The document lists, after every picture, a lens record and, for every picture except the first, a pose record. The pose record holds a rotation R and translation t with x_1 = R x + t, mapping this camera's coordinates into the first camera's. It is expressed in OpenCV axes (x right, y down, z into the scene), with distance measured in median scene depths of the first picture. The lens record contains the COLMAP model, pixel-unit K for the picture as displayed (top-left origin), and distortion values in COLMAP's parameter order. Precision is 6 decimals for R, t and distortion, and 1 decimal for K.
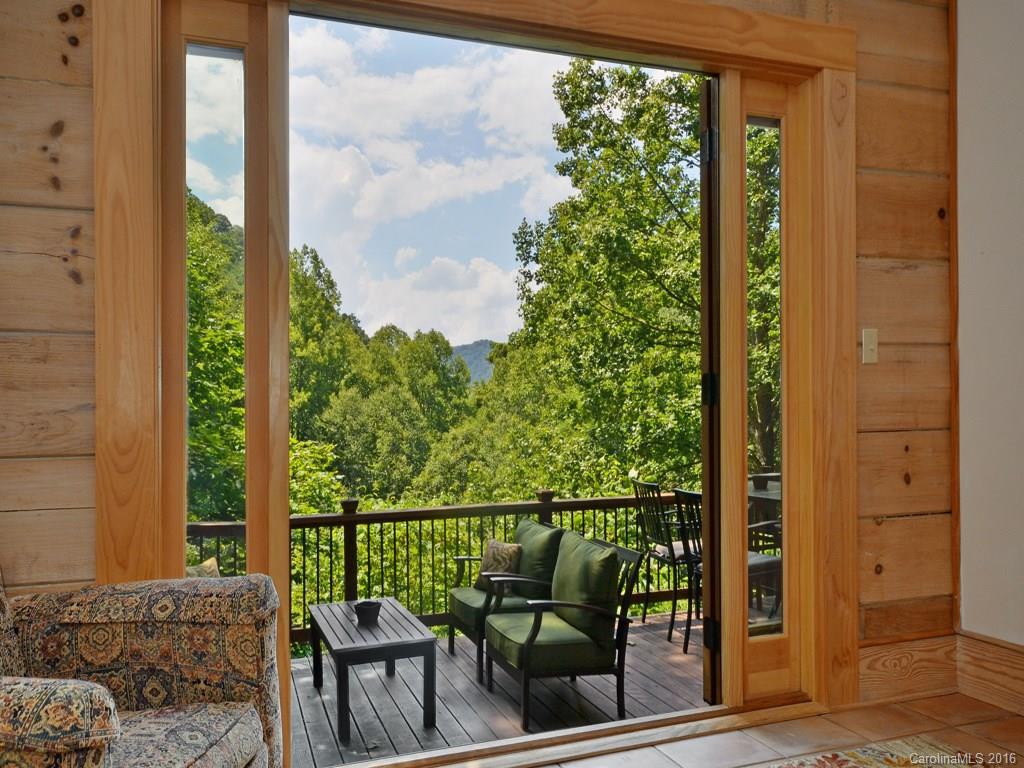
lens RADIAL K [[815.2, 0, 512.0], [0, 815.2, 384.0], [0, 0, 1]] dist [0.036990, -0.001689]
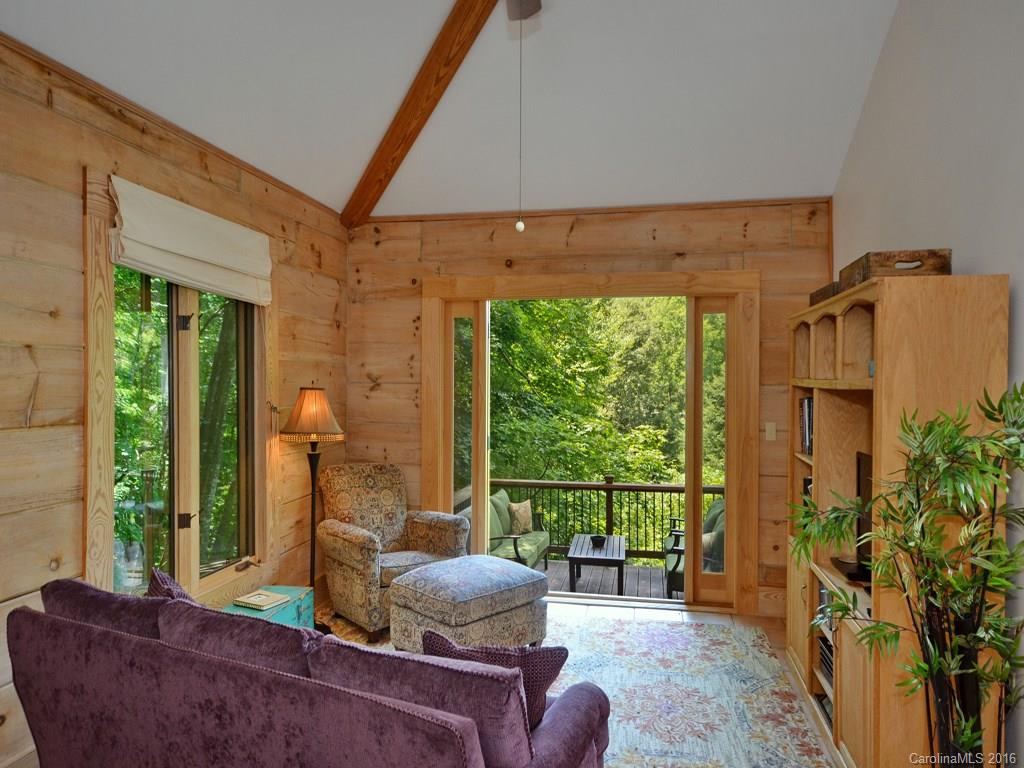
lens RADIAL K [[665.0, 0, 512.0], [0, 665.0, 384.0], [0, 0, 1]] dist [0.000934, 0.000419]
pose [[0.862981, 0.023293, -0.504700, 0.107820], [-0.009830, 0.999522, 0.029322, -0.030594], [0.505141, -0.020343, 0.862797, -0.099792]]
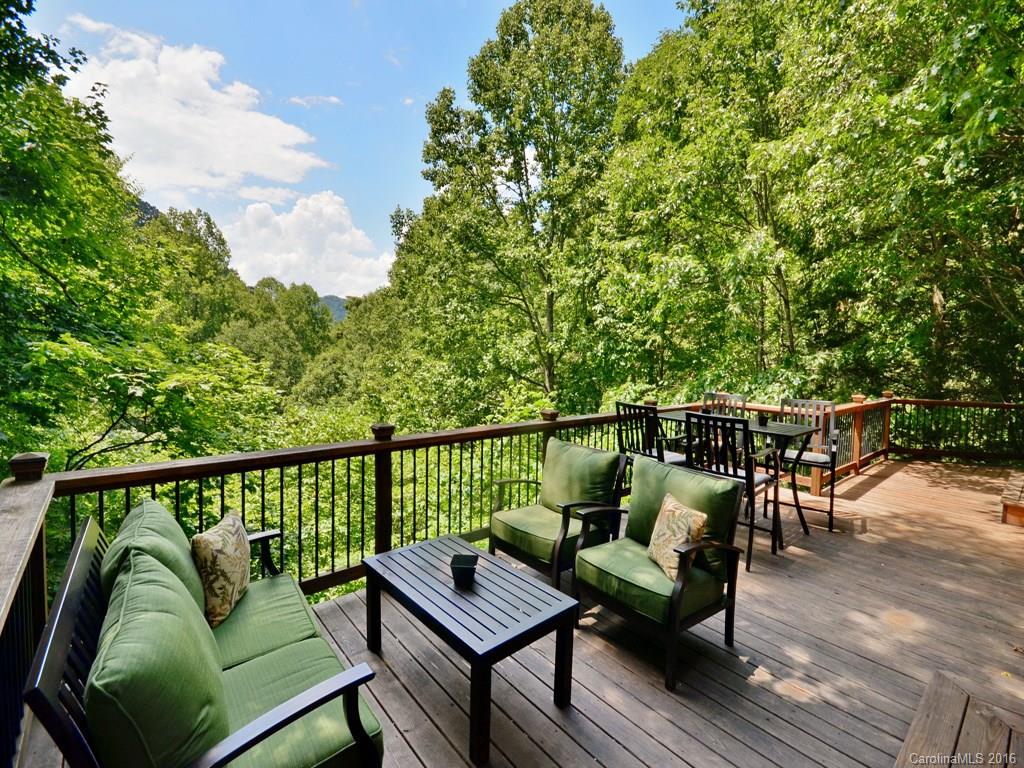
lens RADIAL K [[459.4, 0, 514.5], [0, 459.4, 362.8], [0, 0, 1]] dist [0.000639, 0.023958]
pose [[0.926334, 0.030162, 0.375493, -0.086750], [-0.054871, 0.996962, 0.055284, 0.012435], [-0.372685, -0.071815, 0.925175, 0.164148]]
